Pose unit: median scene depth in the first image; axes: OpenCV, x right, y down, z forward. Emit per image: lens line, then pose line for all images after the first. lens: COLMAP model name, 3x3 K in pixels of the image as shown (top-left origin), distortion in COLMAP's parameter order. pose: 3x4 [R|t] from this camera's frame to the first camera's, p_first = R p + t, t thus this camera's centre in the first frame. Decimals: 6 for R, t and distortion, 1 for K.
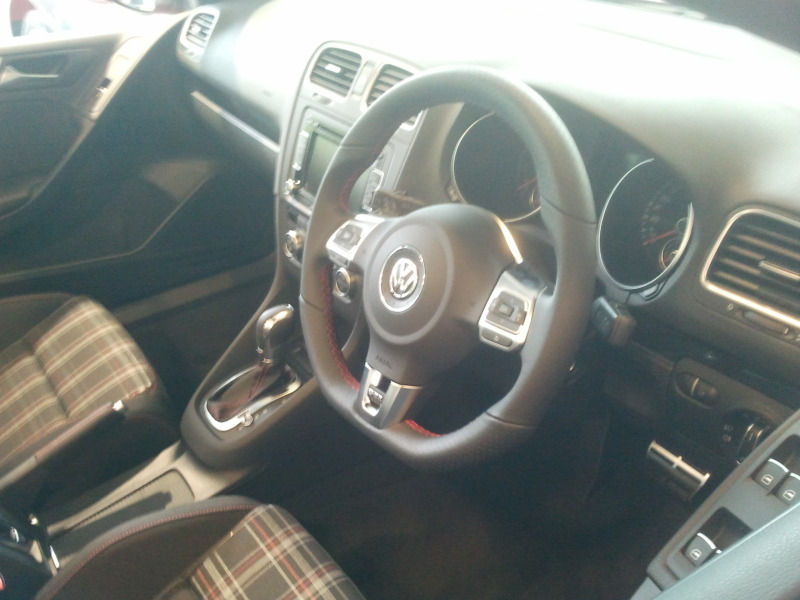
lens RADIAL K [[775.8, 0, 400.0], [0, 775.8, 300.0], [0, 0, 1]] dist [0.116687, -0.348729]
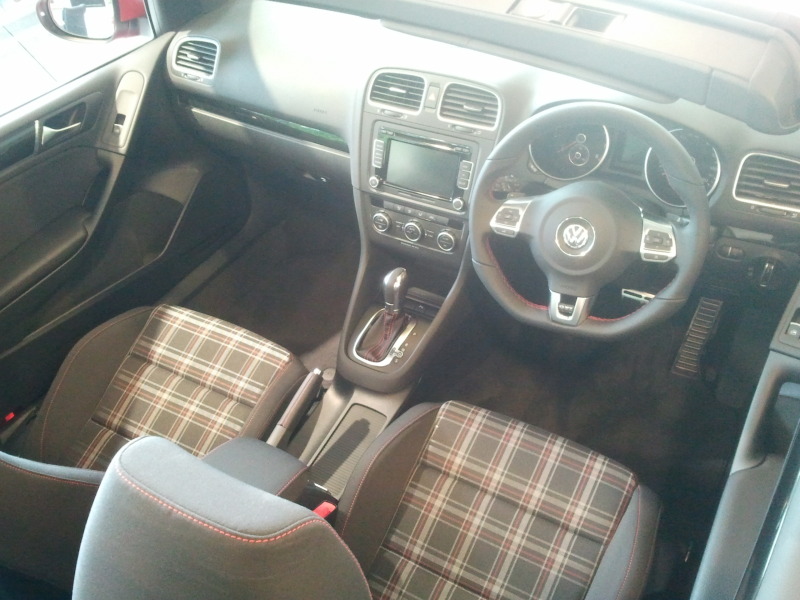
lens RADIAL K [[775.8, 0, 400.0], [0, 775.8, 300.0], [0, 0, 1]] dist [0.116687, -0.348729]
pose [[0.909940, -0.289584, 0.296901, -0.635511], [0.241062, 0.951818, 0.189555, -0.221713], [-0.337488, -0.100912, 0.935905, -0.326794]]
